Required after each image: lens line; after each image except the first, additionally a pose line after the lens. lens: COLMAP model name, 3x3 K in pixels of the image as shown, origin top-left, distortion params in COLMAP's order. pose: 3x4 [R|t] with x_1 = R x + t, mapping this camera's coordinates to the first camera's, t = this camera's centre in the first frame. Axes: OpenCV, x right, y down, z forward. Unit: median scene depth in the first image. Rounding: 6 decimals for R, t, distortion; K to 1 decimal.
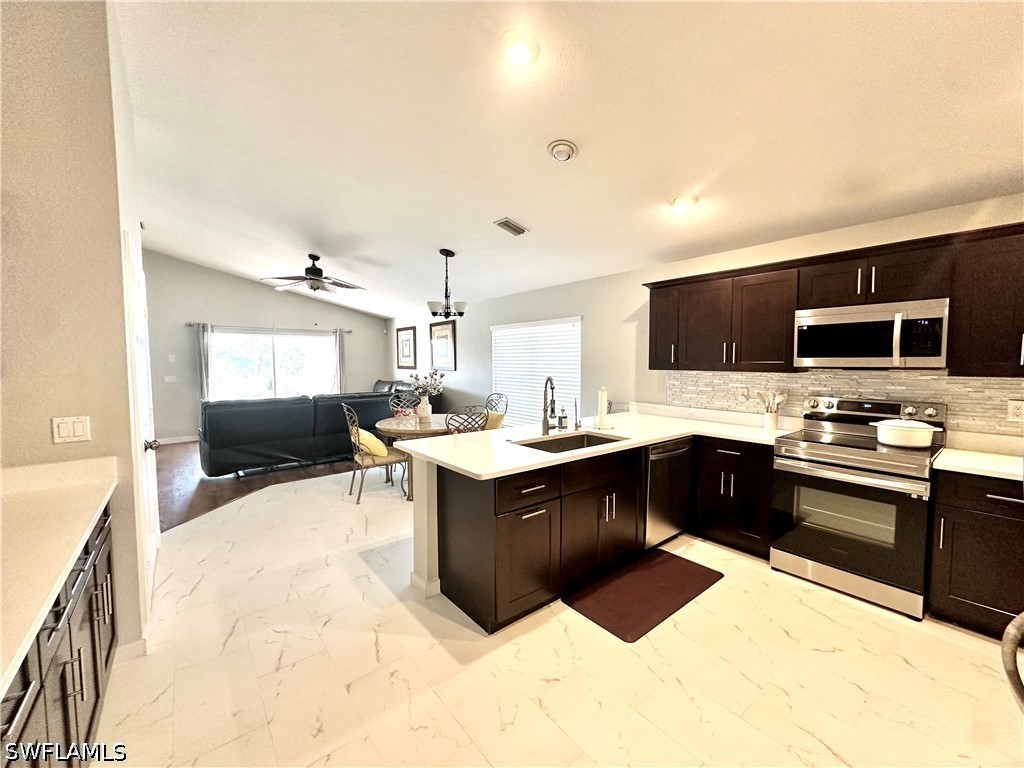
lens RADIAL K [[408.1, 0, 512.0], [0, 408.1, 384.0], [0, 0, 1]] dist [-0.002384, -0.000146]
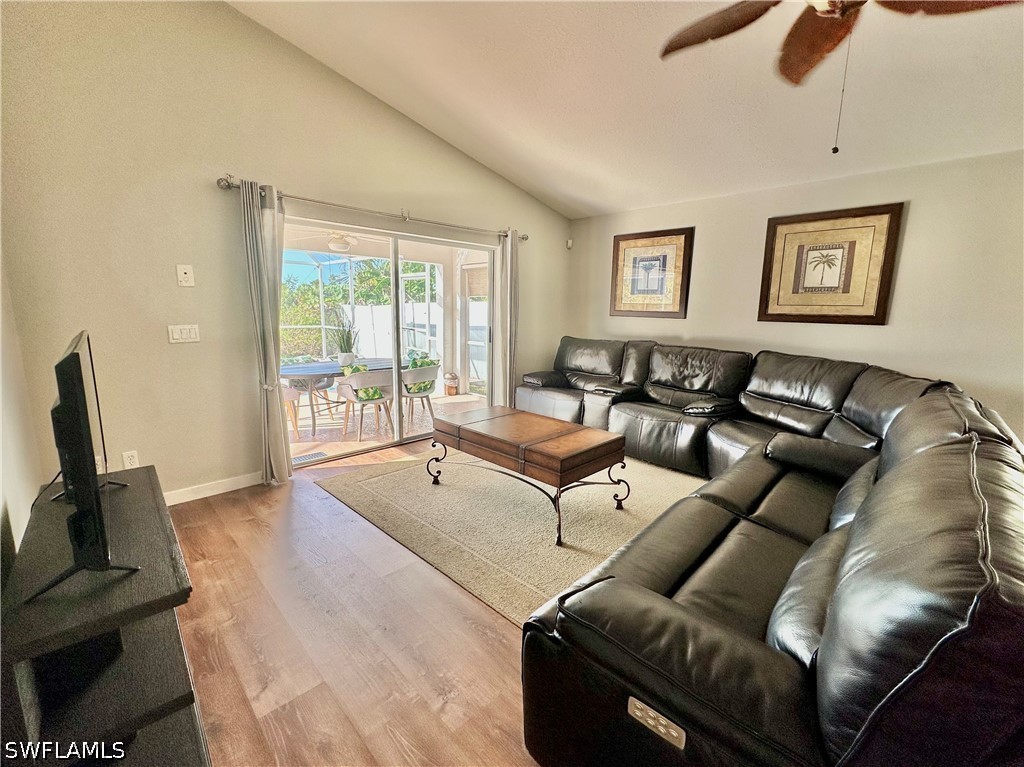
lens RADIAL K [[439.9, 0, 512.0], [0, 439.9, 383.5], [0, 0, 1]] dist [-0.002762, -0.000276]
pose [[0.997447, 0.017300, 0.069290, -1.124696], [-0.025280, 0.992927, 0.116003, -0.036518], [-0.066794, -0.117458, 0.990829, 1.138487]]
